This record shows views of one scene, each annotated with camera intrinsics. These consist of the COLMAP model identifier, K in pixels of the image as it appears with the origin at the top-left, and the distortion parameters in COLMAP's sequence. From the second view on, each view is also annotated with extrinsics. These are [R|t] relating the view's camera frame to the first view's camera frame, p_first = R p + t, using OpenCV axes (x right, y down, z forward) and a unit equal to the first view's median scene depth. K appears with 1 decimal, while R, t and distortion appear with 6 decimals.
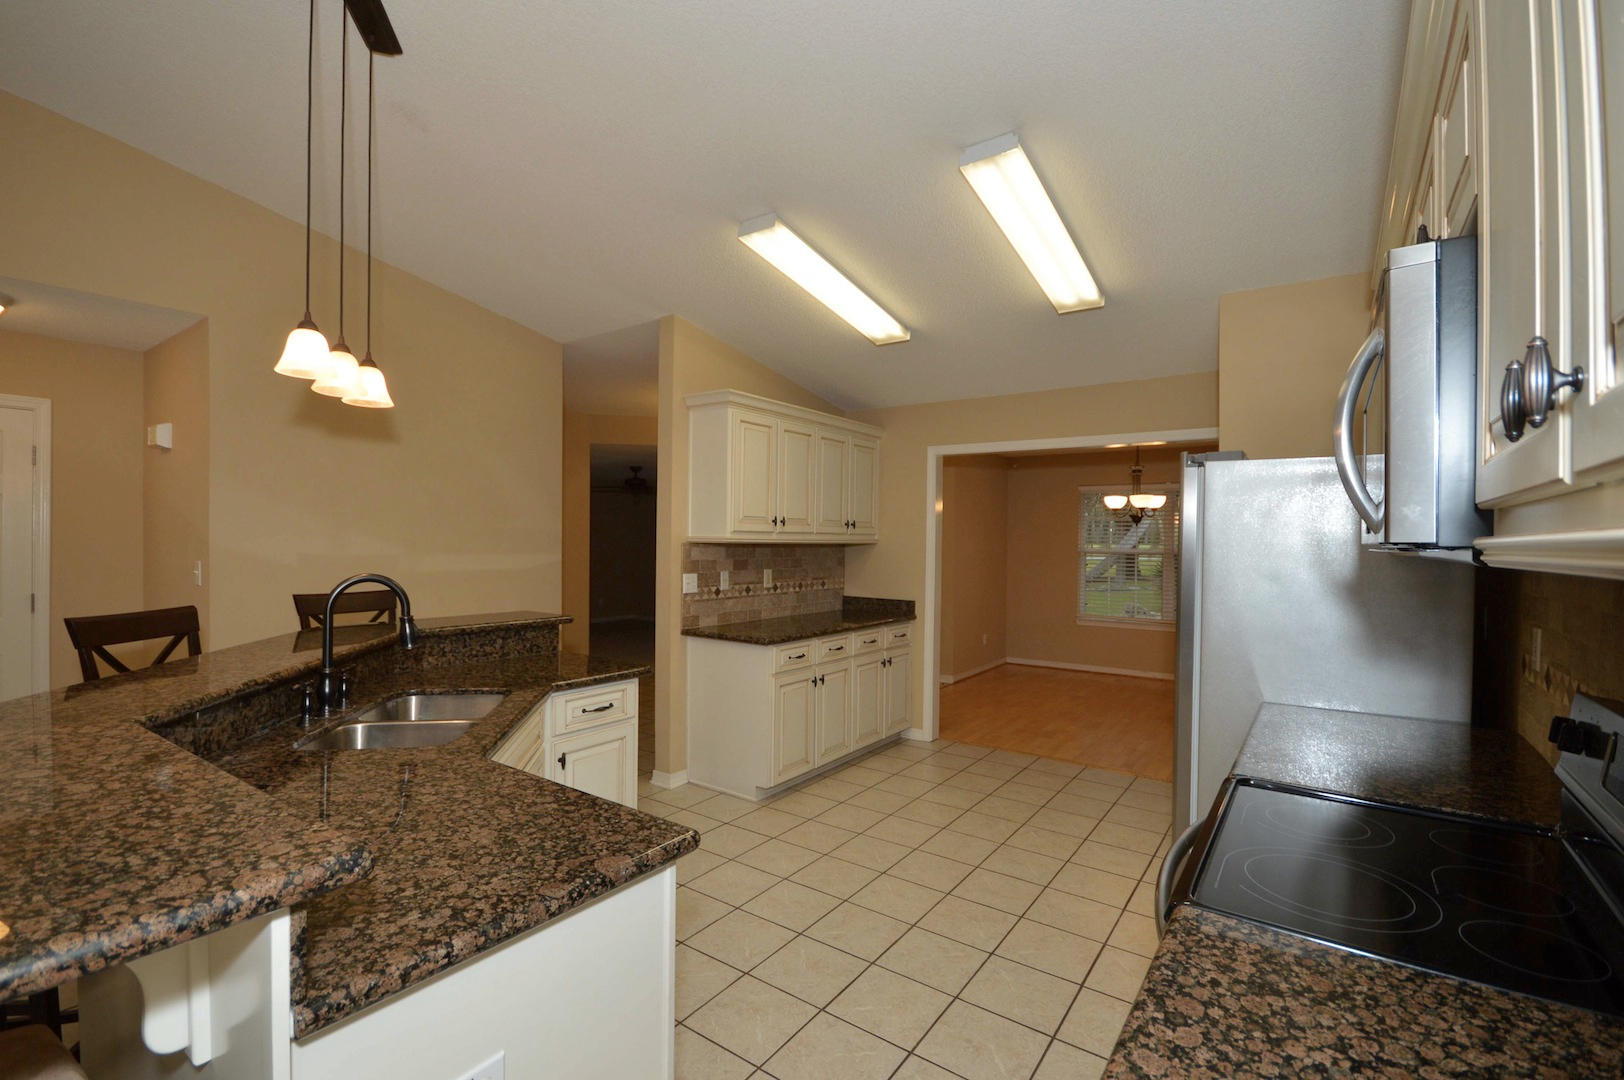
lens RADIAL K [[733.8, 0, 812.6], [0, 733.8, 533.8], [0, 0, 1]] dist [0.007165, -0.005757]
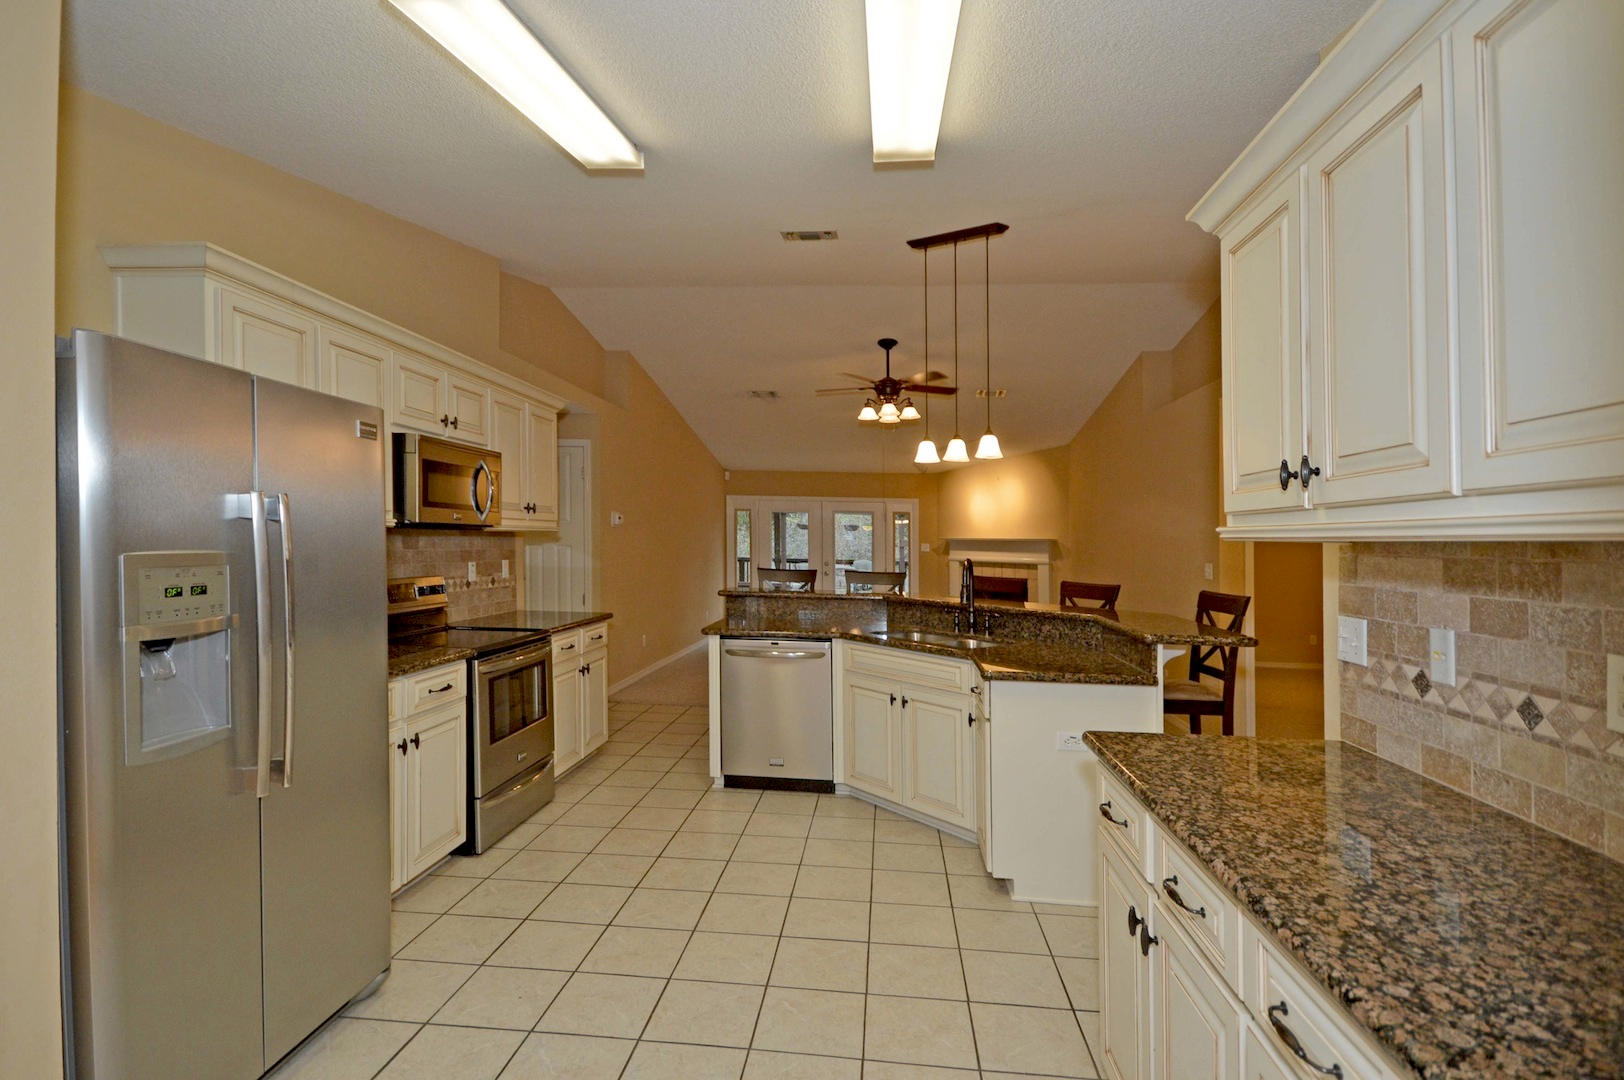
lens RADIAL K [[770.7, 0, 831.6], [0, 770.7, 579.0], [0, 0, 1]] dist [0.002244, 0.000004]
pose [[-0.854435, 0.001099, -0.519558, 0.300660], [-0.020611, 0.999139, 0.036011, 0.021784], [0.519150, 0.041478, -0.853676, 1.154128]]
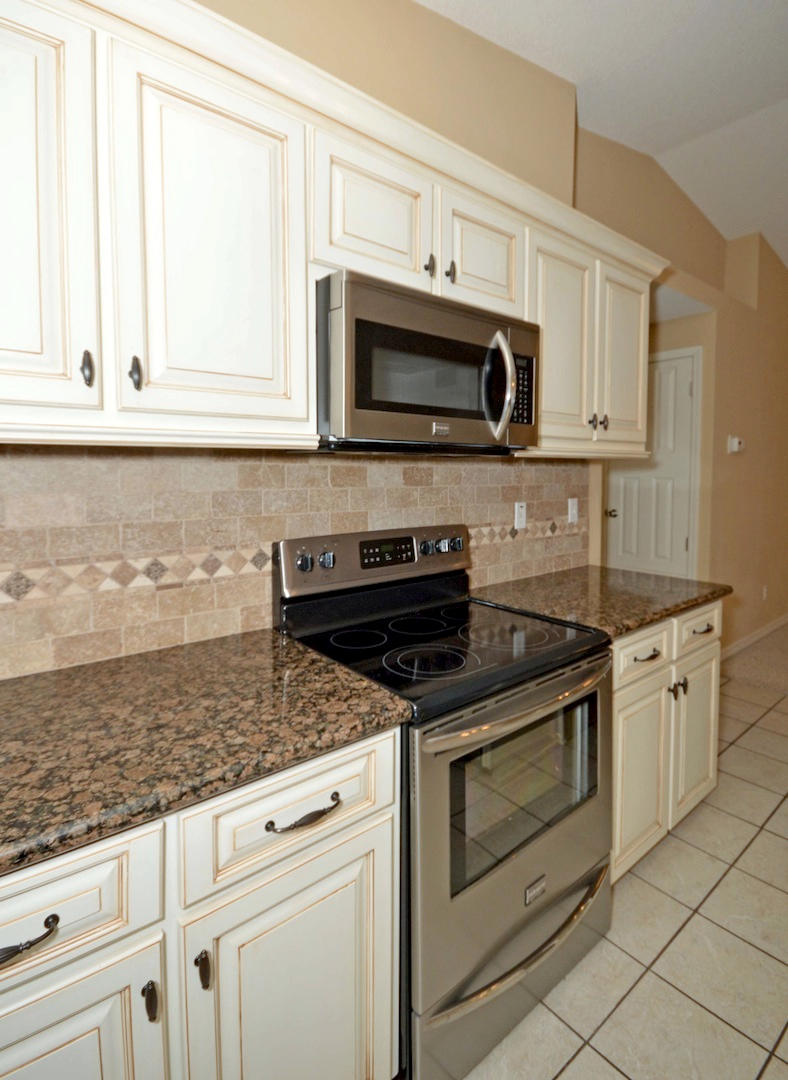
lens RADIAL K [[541.0, 0, 408.5], [0, 541.0, 499.3], [0, 0, 1]] dist [0.002152, -0.000546]
pose [[-0.968225, -0.026392, 0.248683, 0.160736], [-0.014998, 0.998754, 0.047602, 0.019756], [-0.249629, 0.042360, -0.967415, 0.604045]]
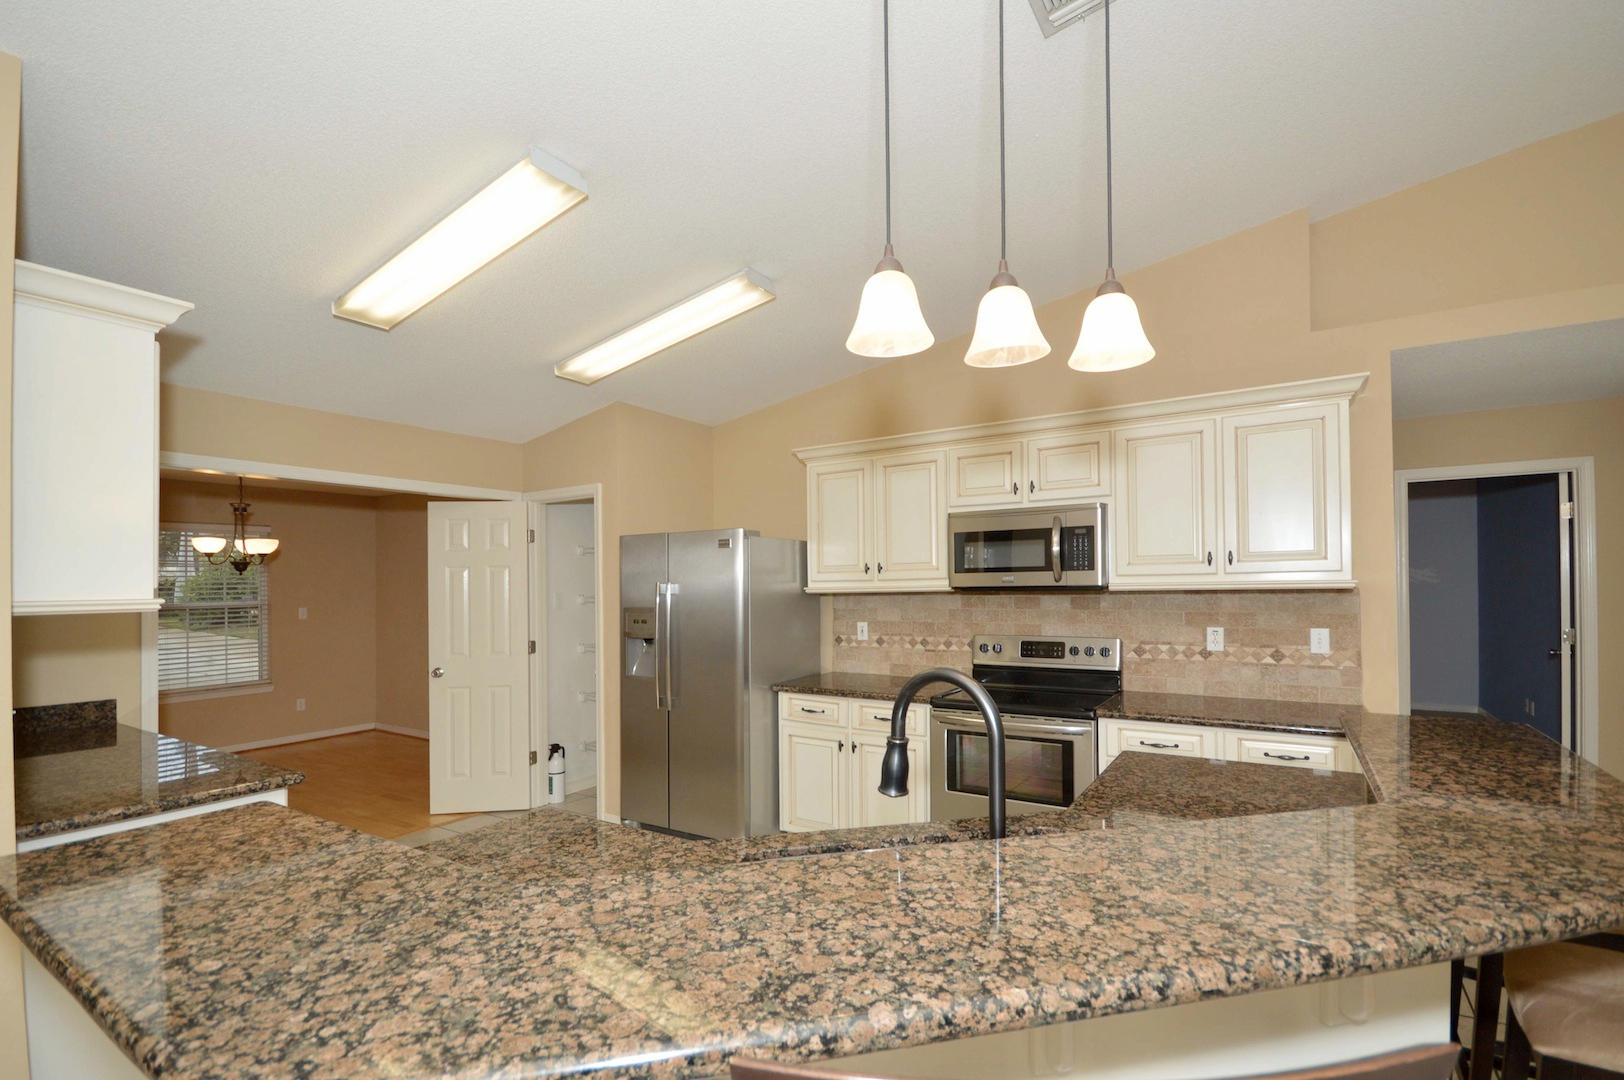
lens RADIAL K [[733.8, 0, 793.2], [0, 733.8, 591.5], [0, 0, 1]] dist [0.007165, -0.005757]
pose [[-0.039456, -0.016022, 0.999093, -0.538383], [0.003708, 0.999862, 0.016180, -0.005132], [-0.999214, 0.004343, -0.039391, 0.557294]]
